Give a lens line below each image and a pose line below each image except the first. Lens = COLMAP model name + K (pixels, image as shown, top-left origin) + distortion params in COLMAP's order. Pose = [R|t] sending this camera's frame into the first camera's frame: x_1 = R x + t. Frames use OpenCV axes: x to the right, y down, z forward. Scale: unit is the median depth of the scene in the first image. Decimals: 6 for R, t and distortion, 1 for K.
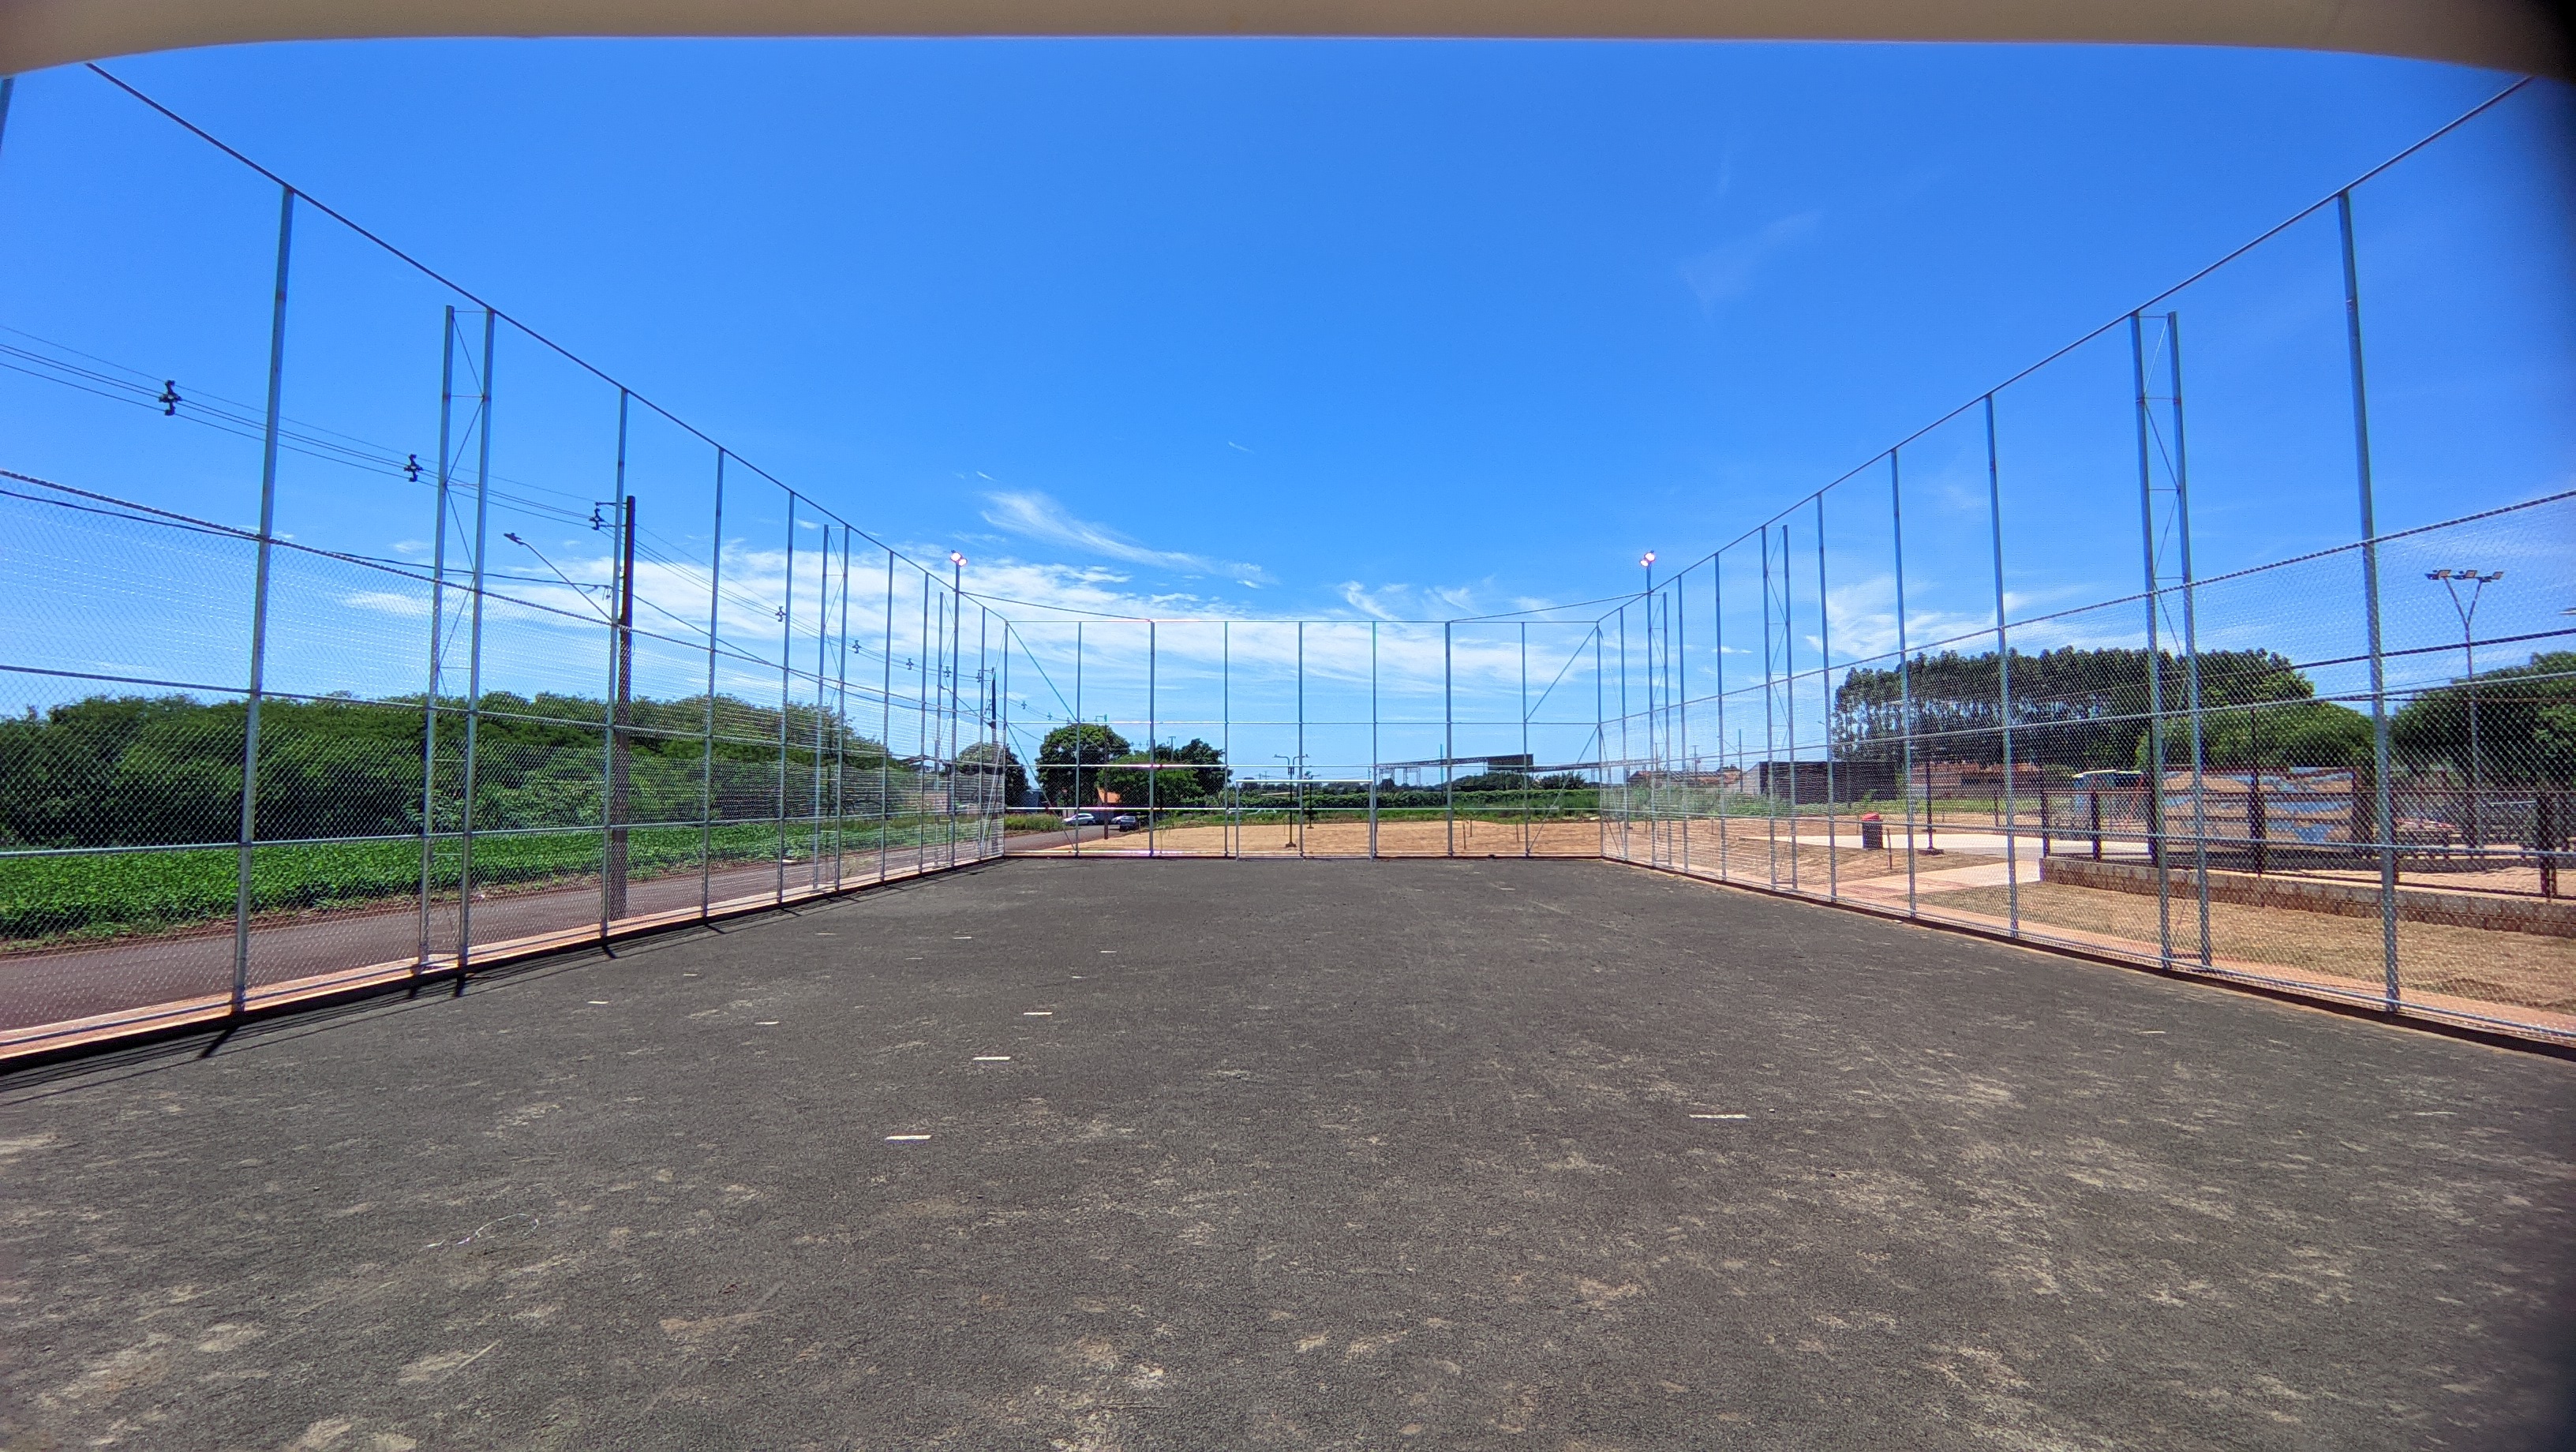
lens RADIAL K [[1192.4, 0, 1288.0], [0, 1192.4, 726.0], [0, 0, 1]] dist [-0.030679, 0.000353]
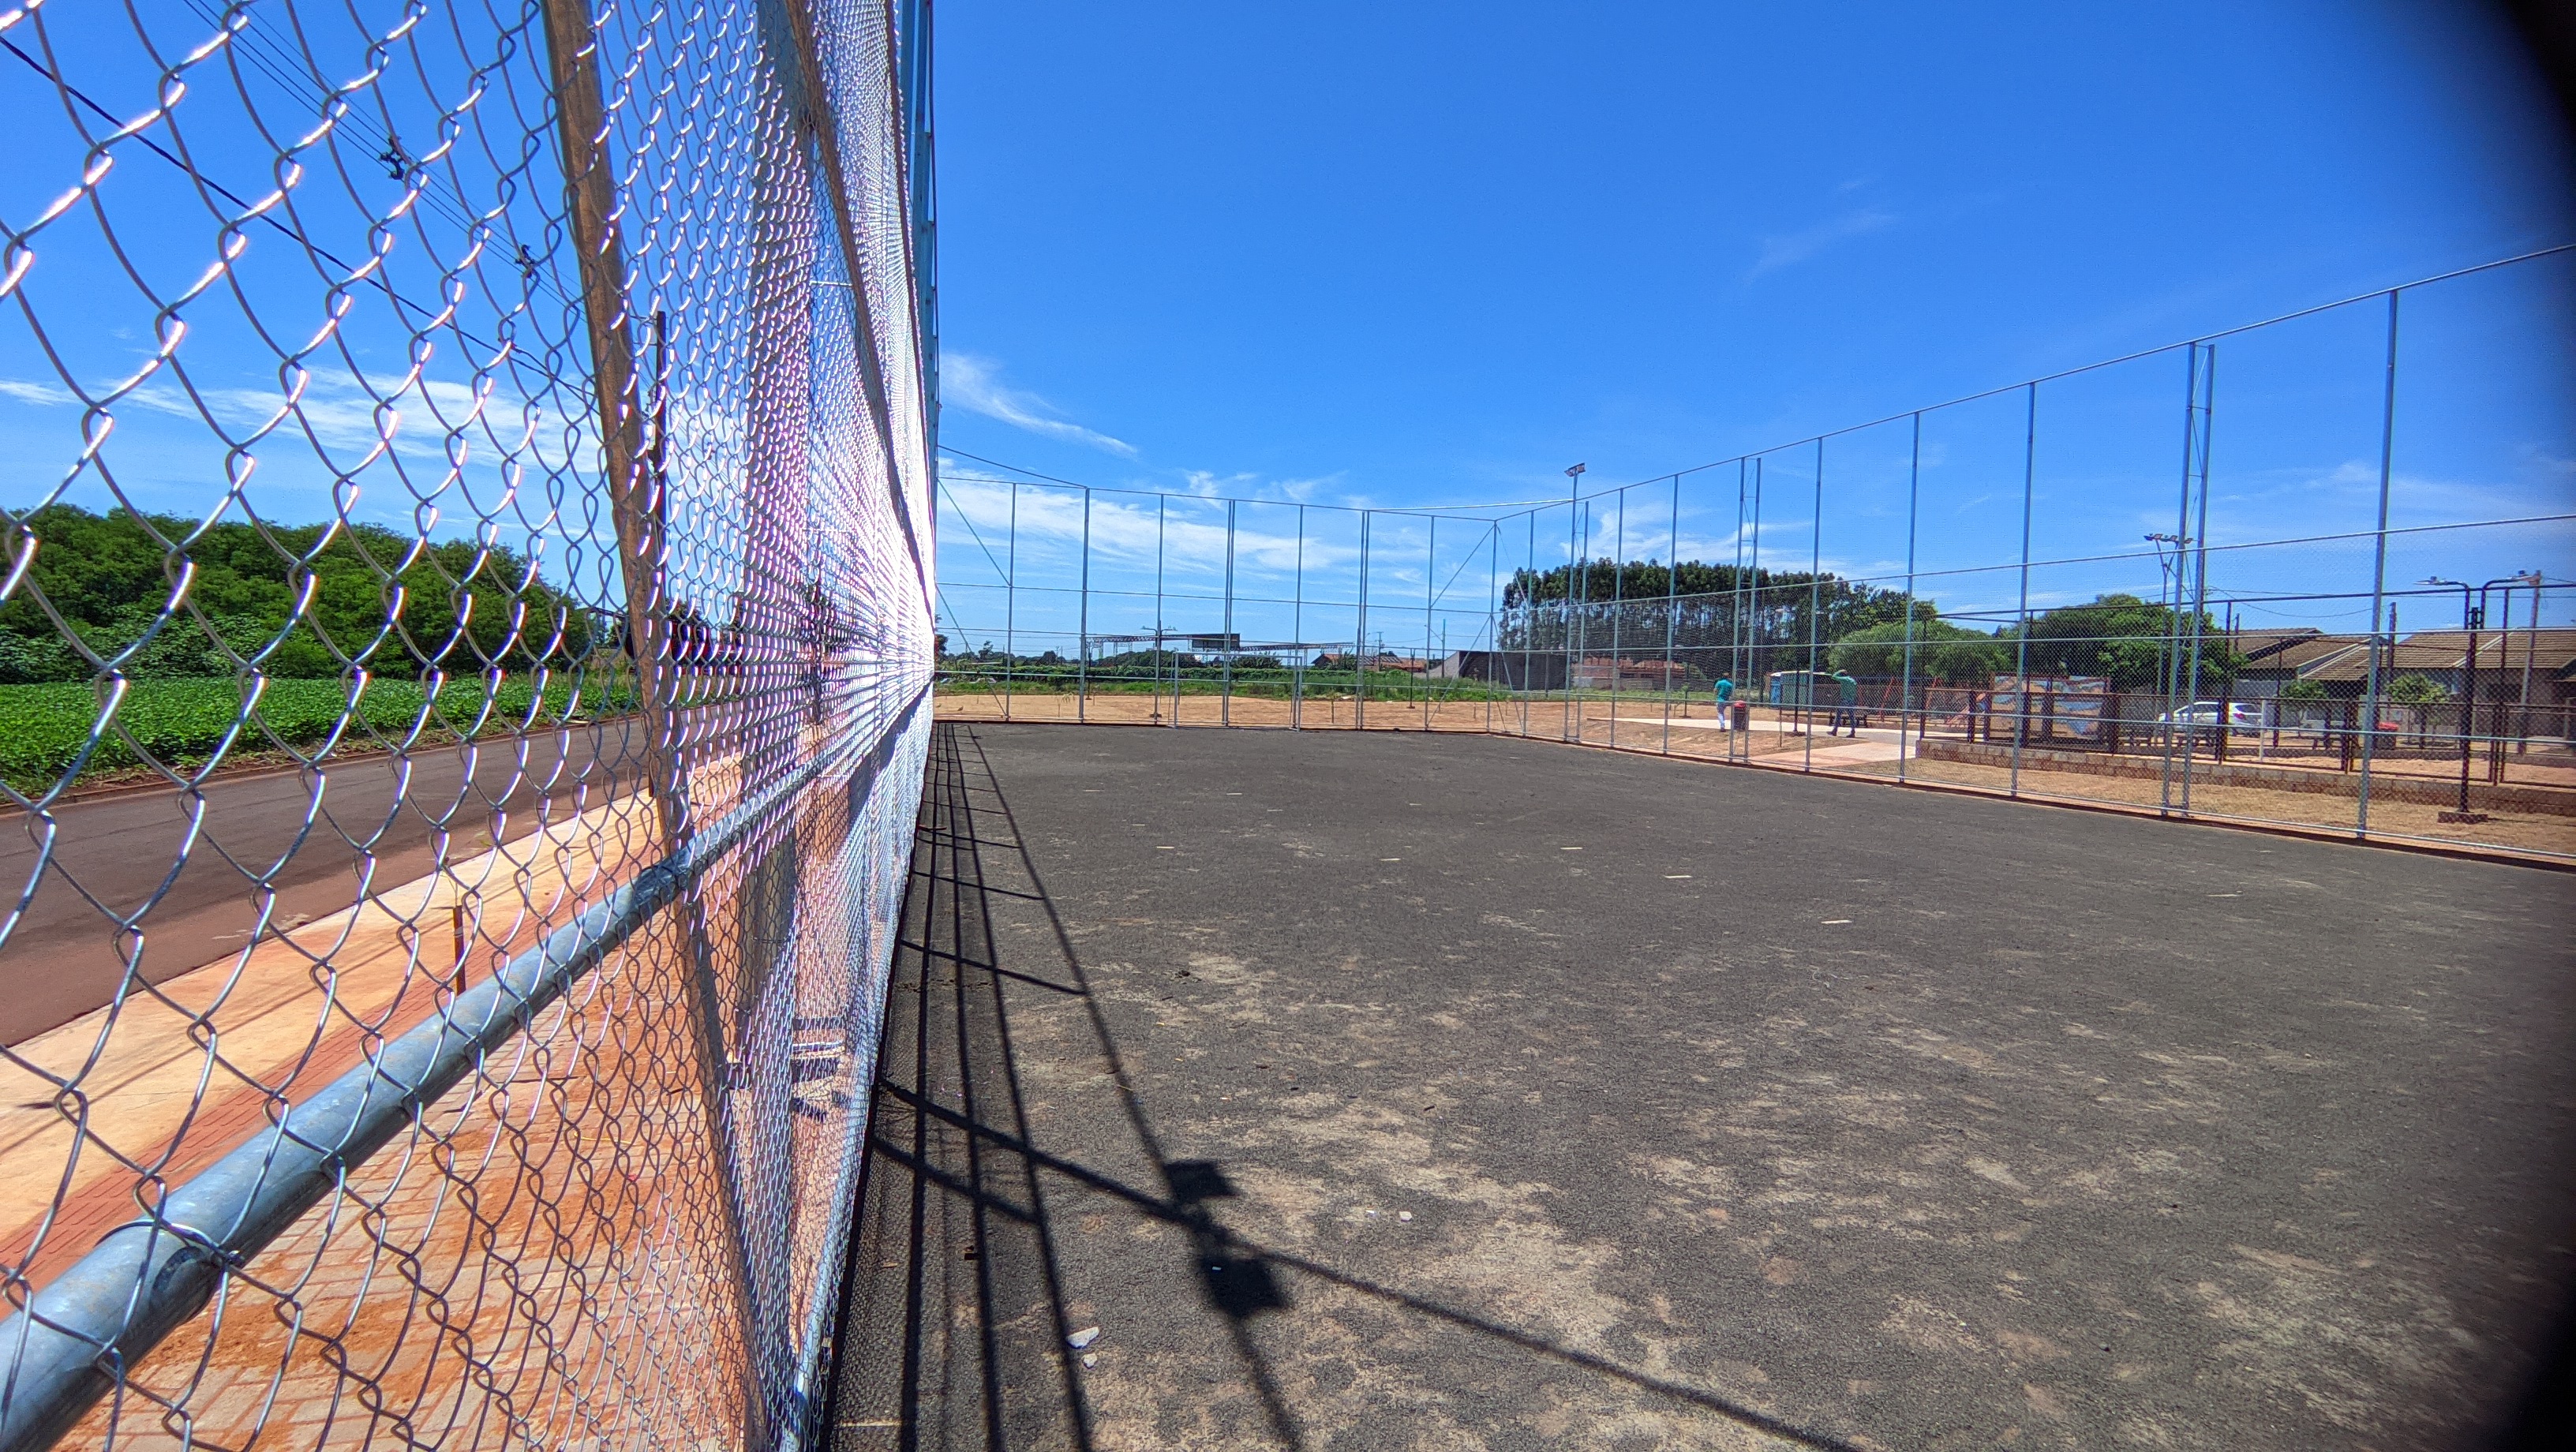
lens RADIAL K [[1192.4, 0, 1288.0], [0, 1192.4, 726.0], [0, 0, 1]] dist [-0.030679, 0.000353]
pose [[0.956810, 0.022520, 0.289840, -0.144562], [-0.052737, 0.993899, 0.096868, 0.003493], [-0.285890, -0.107969, 0.952160, -0.009838]]
